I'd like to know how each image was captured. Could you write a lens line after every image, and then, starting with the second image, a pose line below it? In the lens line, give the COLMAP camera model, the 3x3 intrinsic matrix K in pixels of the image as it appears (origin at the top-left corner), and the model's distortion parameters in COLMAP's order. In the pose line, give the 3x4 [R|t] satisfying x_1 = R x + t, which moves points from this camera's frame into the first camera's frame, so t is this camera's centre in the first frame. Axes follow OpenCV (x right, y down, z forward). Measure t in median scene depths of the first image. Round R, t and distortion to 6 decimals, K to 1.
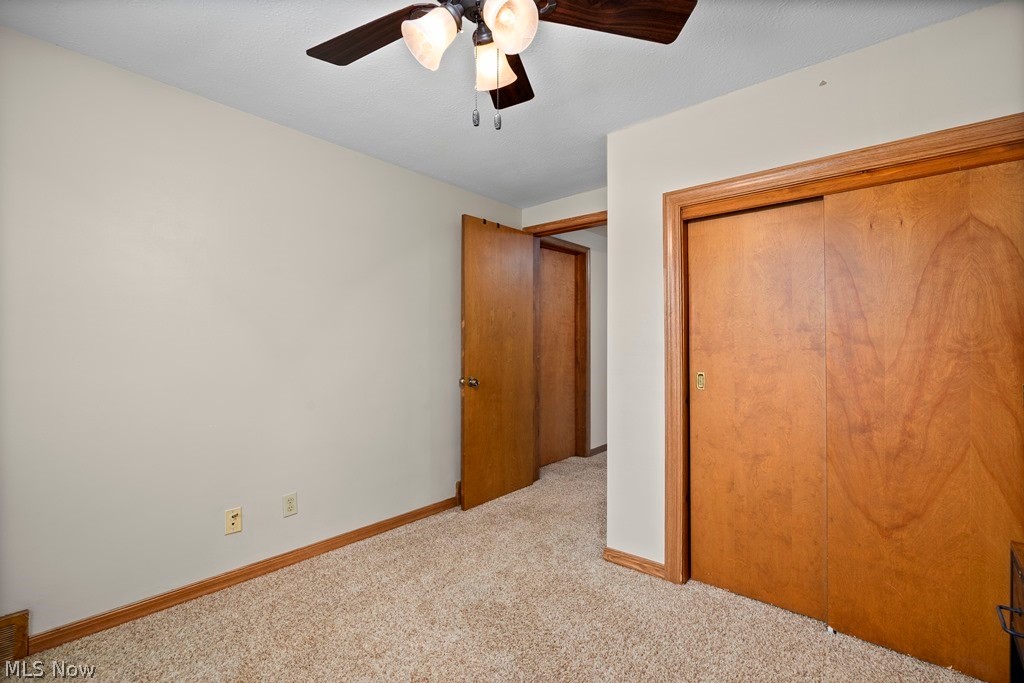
lens RADIAL K [[455.4, 0, 515.1], [0, 455.4, 341.9], [0, 0, 1]] dist [-0.009947, -0.000274]
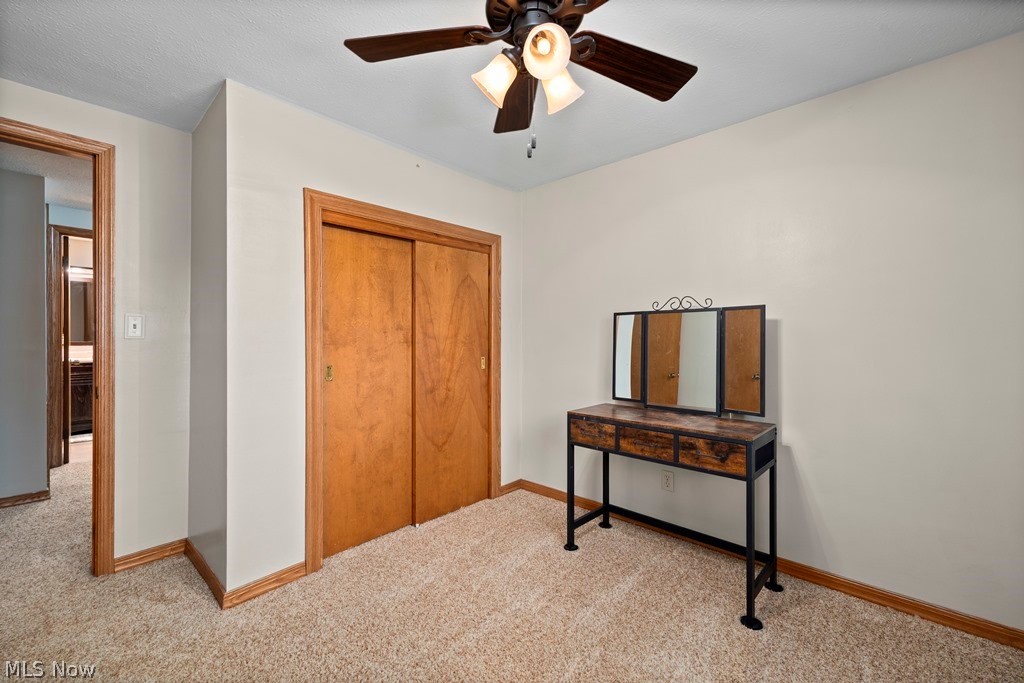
lens RADIAL K [[412.9, 0, 515.4], [0, 412.9, 338.8], [0, 0, 1]] dist [0.009481, 0.000101]
pose [[0.033277, -0.003755, 0.999439, -0.649121], [-0.004663, 0.999981, 0.003913, -0.002429], [-0.999435, -0.004790, 0.033259, 0.585582]]
